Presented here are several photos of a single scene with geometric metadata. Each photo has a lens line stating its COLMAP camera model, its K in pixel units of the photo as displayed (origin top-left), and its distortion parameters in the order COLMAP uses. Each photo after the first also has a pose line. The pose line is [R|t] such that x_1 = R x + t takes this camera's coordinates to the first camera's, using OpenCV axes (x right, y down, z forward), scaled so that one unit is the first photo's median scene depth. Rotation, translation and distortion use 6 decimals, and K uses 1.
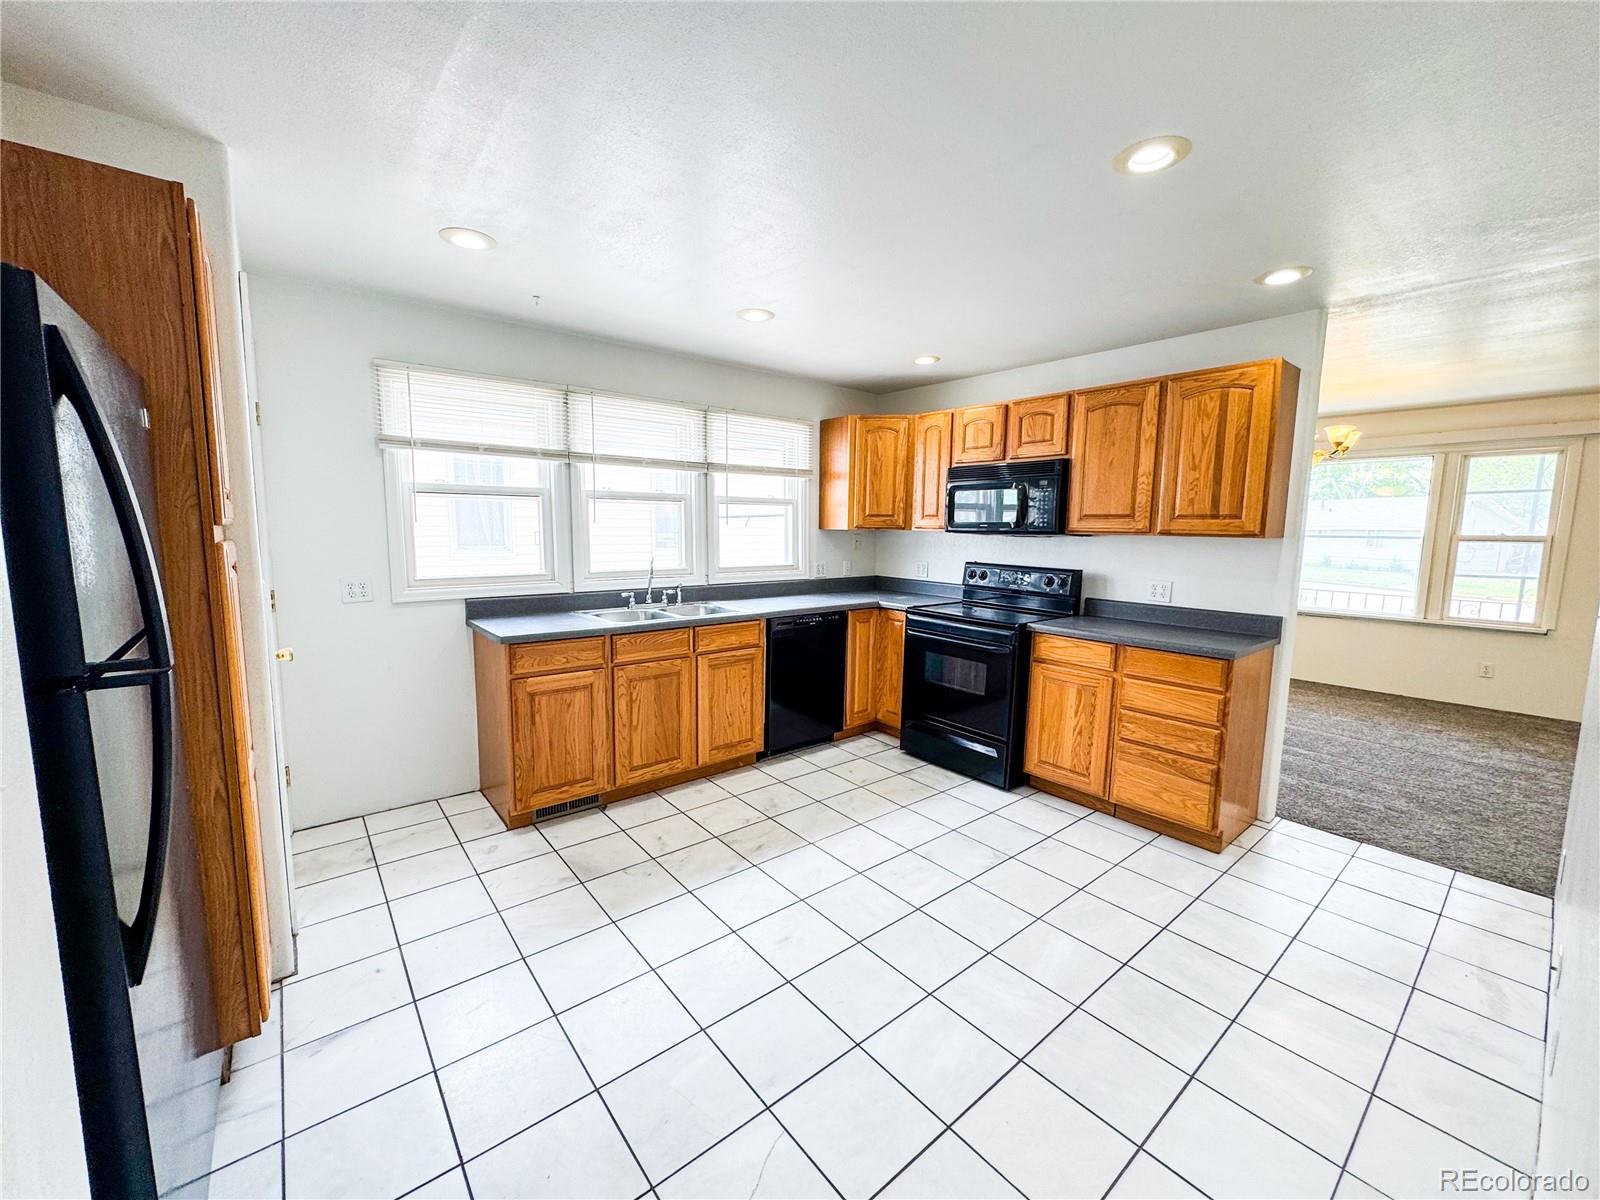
lens RADIAL K [[638.2, 0, 798.2], [0, 638.2, 601.9], [0, 0, 1]] dist [-0.002986, 0.000242]
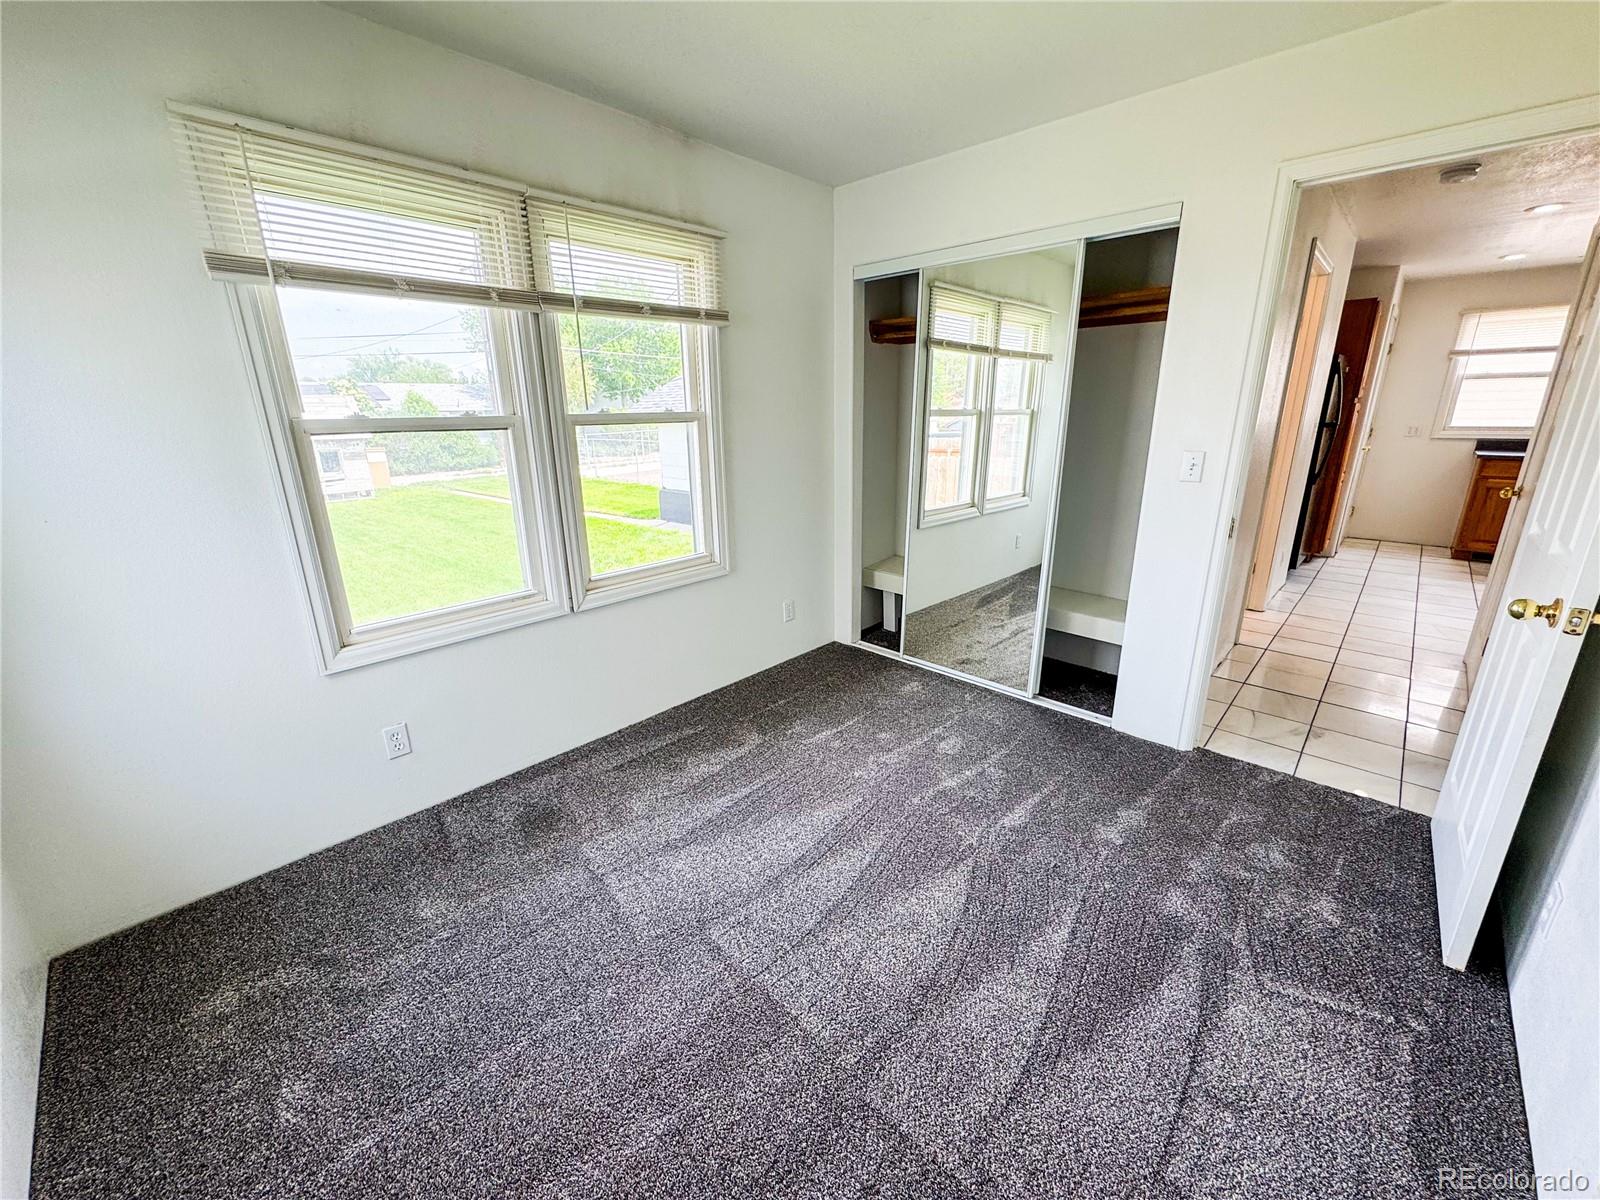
lens RADIAL K [[638.2, 0, 795.7], [0, 638.2, 598.6], [0, 0, 1]] dist [-0.002986, 0.000242]
pose [[0.125811, 0.271982, -0.954043, 1.176148], [-0.099832, 0.960273, 0.260593, 0.167169], [0.987018, 0.062459, 0.147965, -1.253207]]
